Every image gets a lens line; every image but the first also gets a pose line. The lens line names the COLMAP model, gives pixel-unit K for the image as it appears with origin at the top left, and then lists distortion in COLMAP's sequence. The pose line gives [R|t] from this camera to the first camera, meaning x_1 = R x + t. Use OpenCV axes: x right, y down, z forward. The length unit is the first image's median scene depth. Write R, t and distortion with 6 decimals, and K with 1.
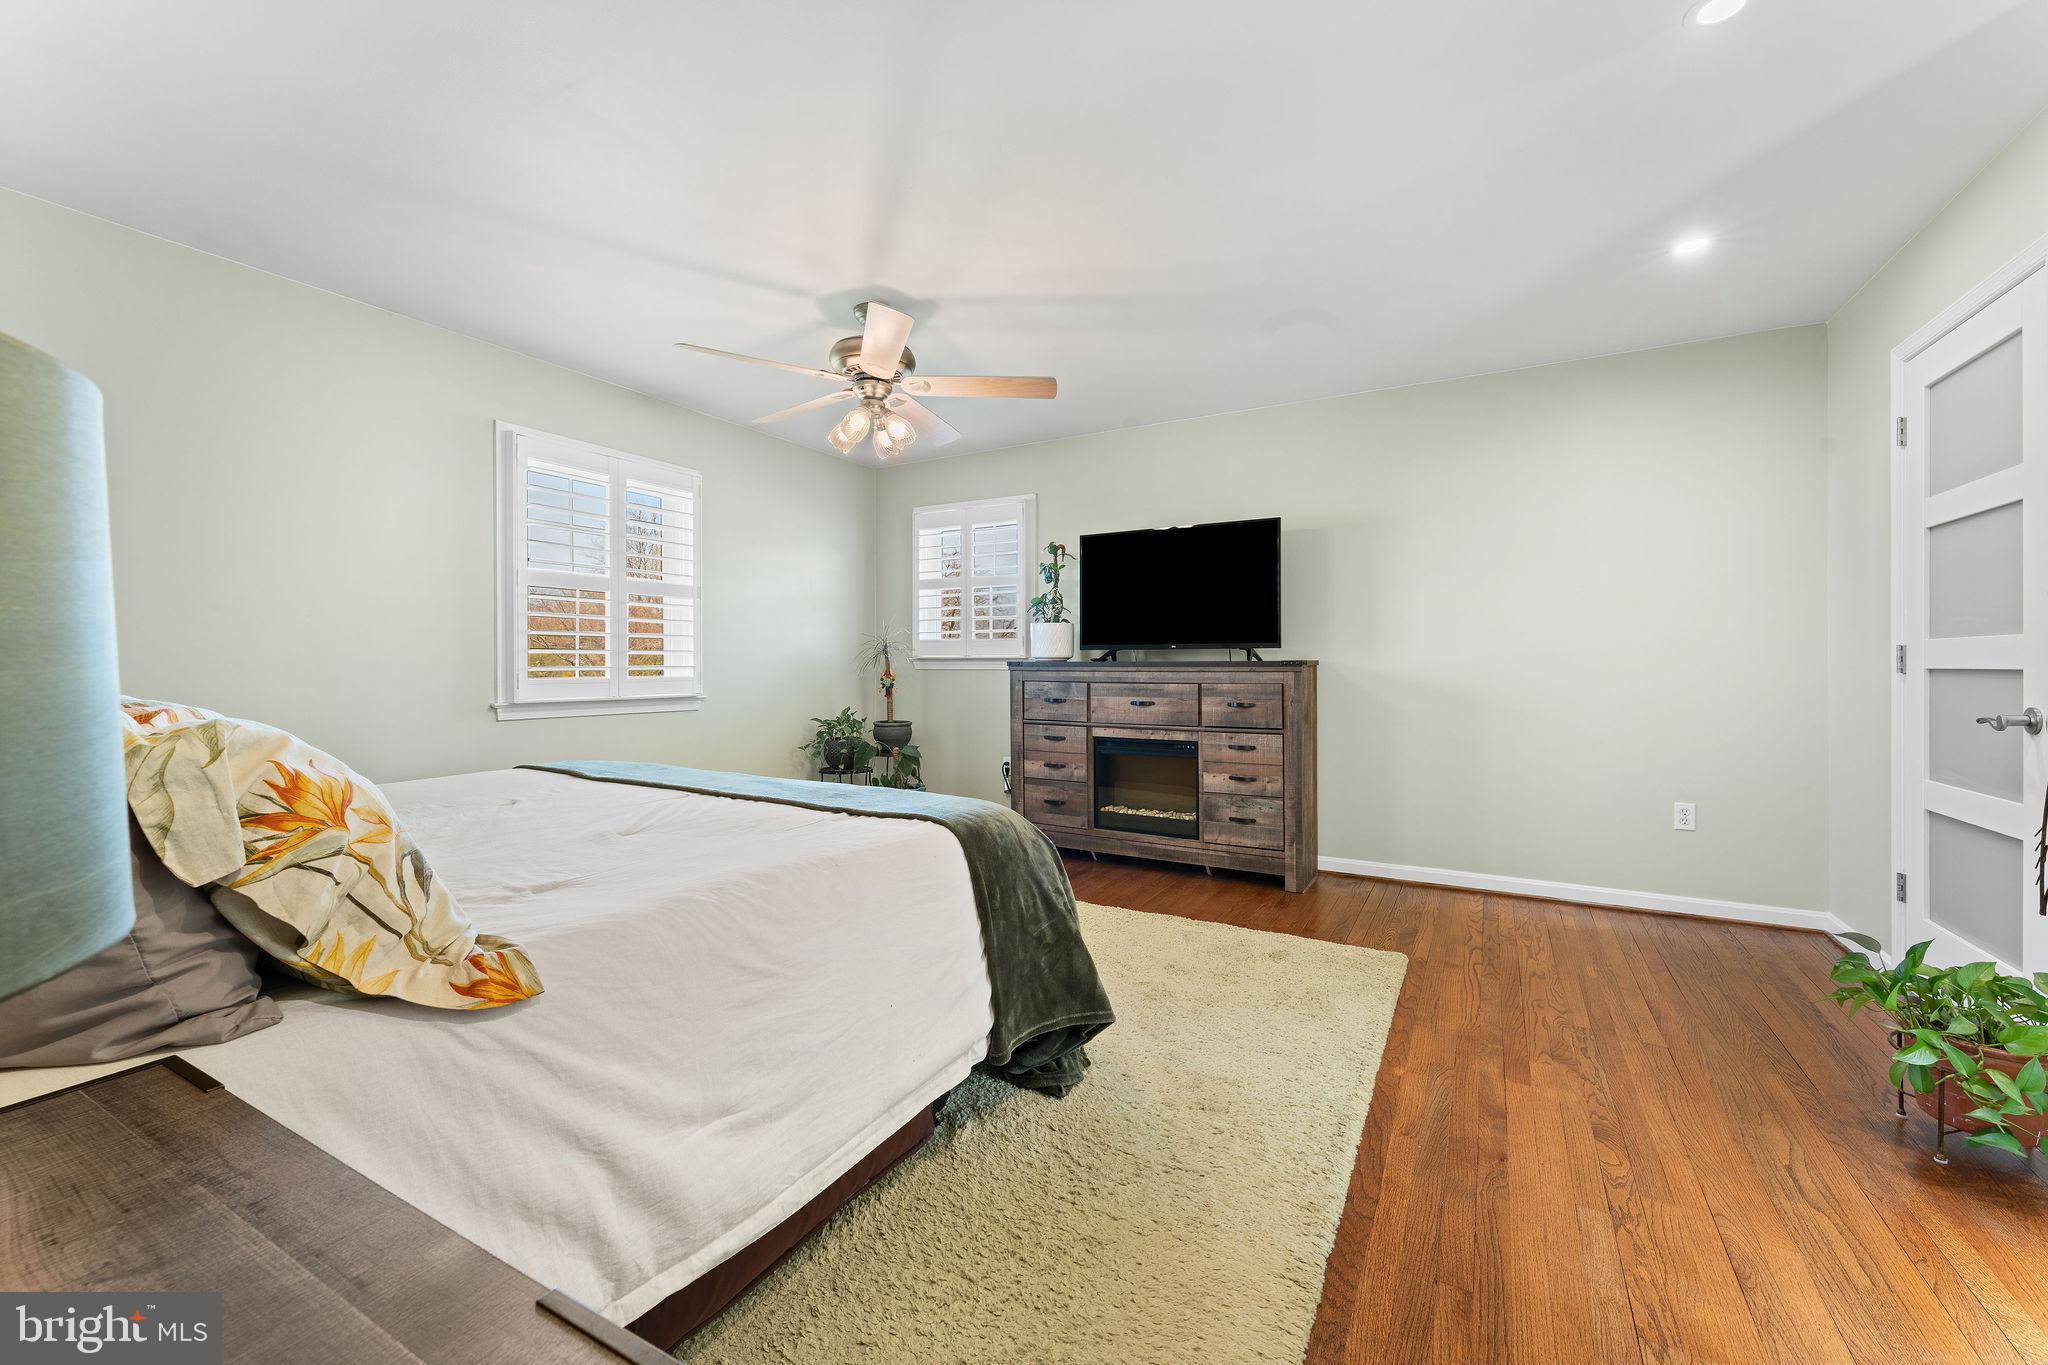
lens RADIAL K [[816.3, 0, 1025.0], [0, 816.3, 666.8], [0, 0, 1]] dist [-0.000391, 0.000001]
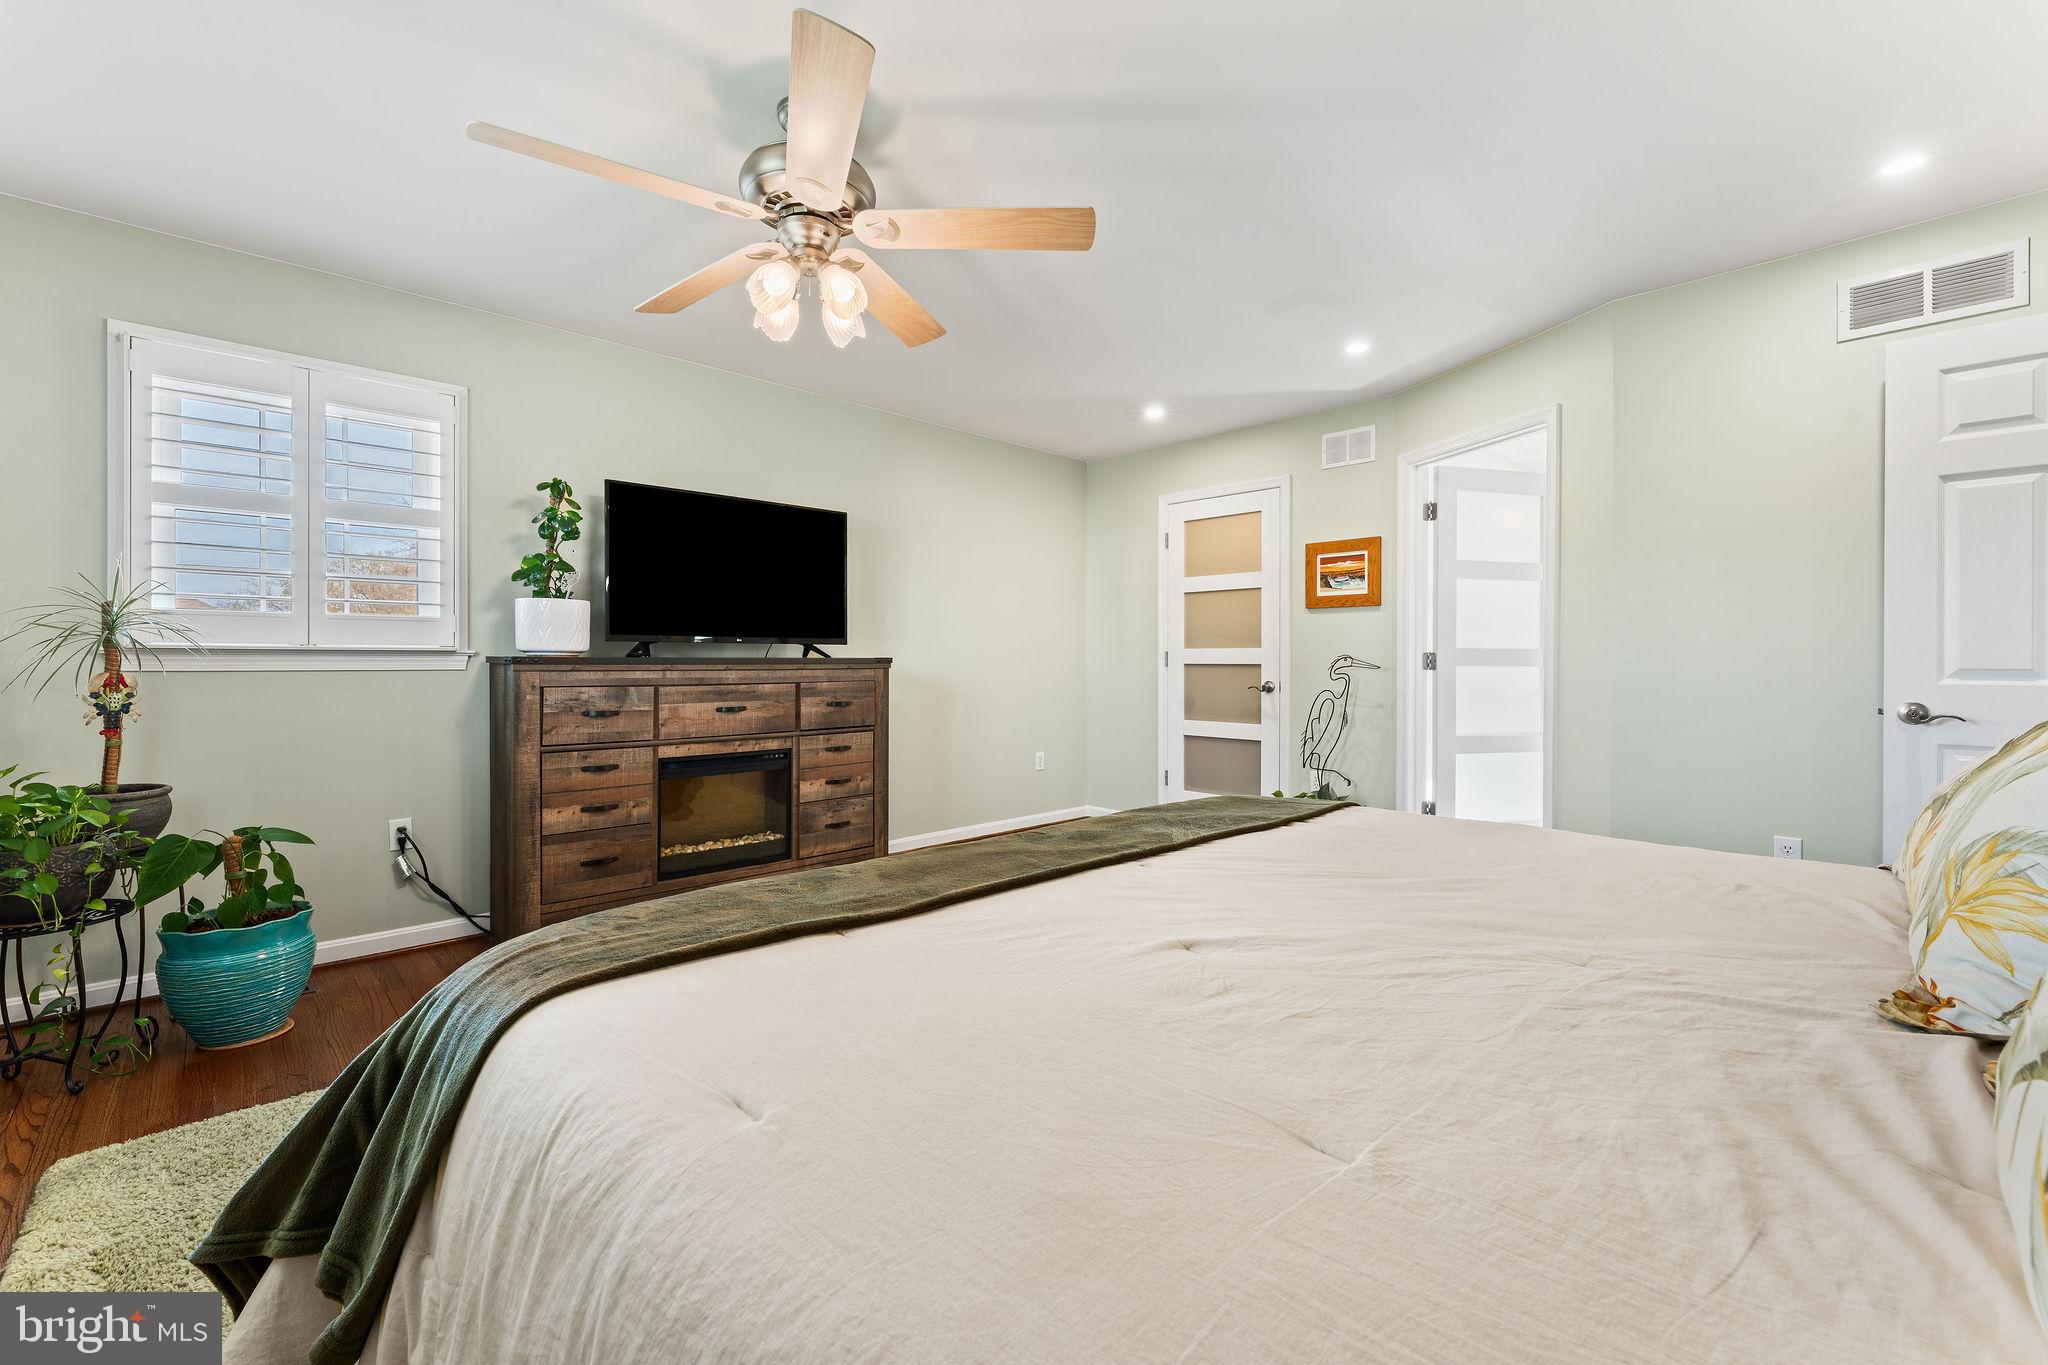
lens RADIAL K [[840.6, 0, 1025.3], [0, 840.6, 658.6], [0, 0, 1]] dist [0.001279, 0.000119]
pose [[0.278761, 0.000732, 0.960360, -0.590728], [-0.000368, 1.000000, -0.000655, -0.005319], [-0.960361, -0.000170, 0.278761, 0.494845]]
